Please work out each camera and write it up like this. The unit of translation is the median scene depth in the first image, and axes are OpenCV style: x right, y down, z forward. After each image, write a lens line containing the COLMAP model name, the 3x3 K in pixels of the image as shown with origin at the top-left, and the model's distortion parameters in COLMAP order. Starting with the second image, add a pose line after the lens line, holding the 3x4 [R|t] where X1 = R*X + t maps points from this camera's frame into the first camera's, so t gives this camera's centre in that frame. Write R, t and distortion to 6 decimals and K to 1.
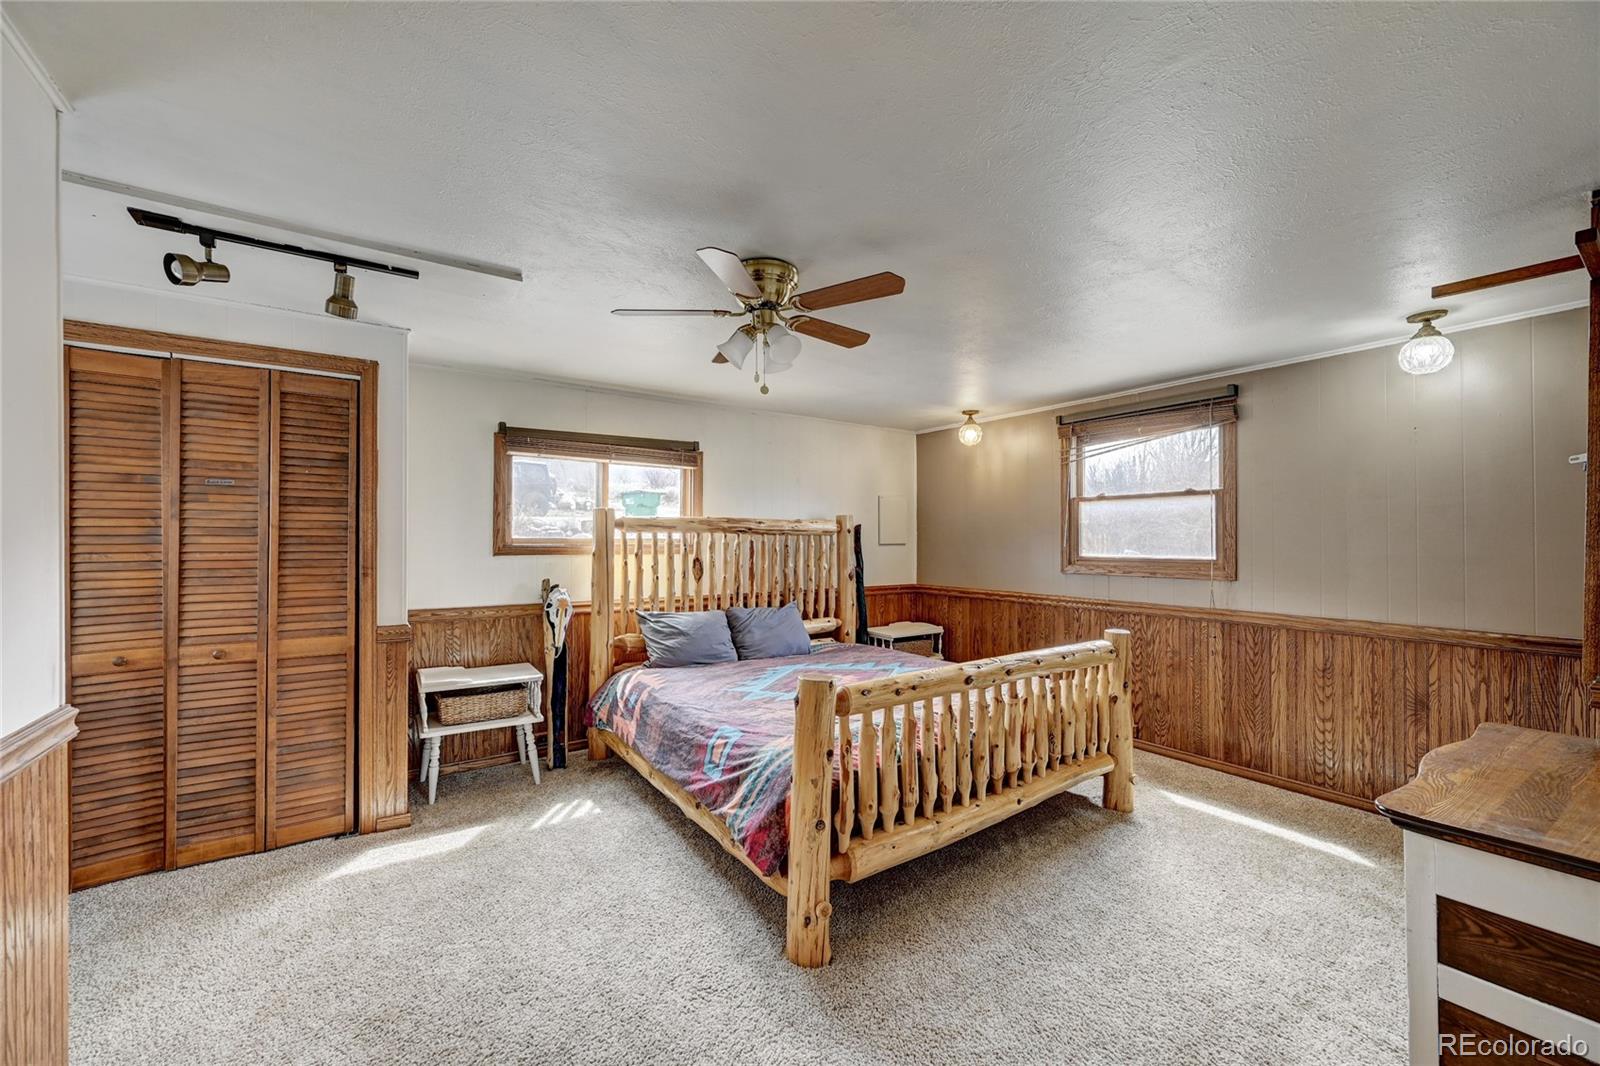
lens RADIAL K [[632.7, 0, 793.7], [0, 632.7, 536.3], [0, 0, 1]] dist [-0.000120, 0.000013]
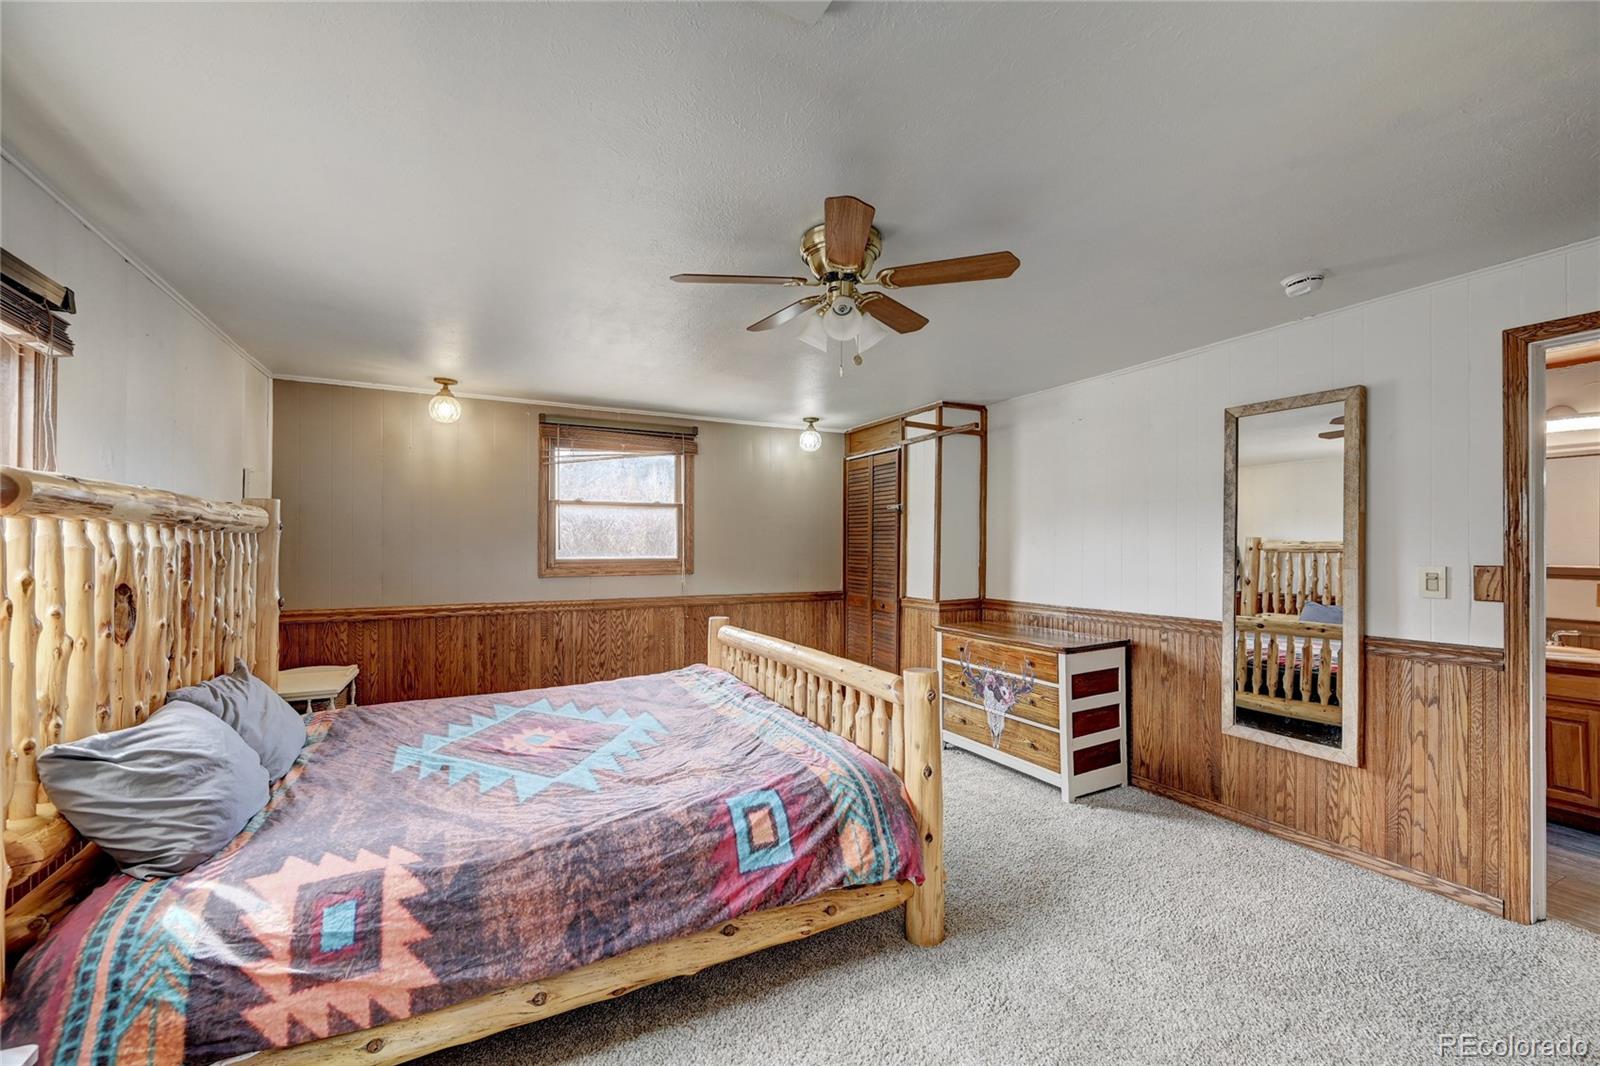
lens RADIAL K [[632.7, 0, 791.9], [0, 632.7, 542.7], [0, 0, 1]] dist [-0.000120, 0.000013]
pose [[0.120209, 0.005392, 0.992734, -0.582992], [-0.004794, 0.999977, -0.004851, 0.009894], [-0.992737, -0.004177, 0.120232, 0.611058]]
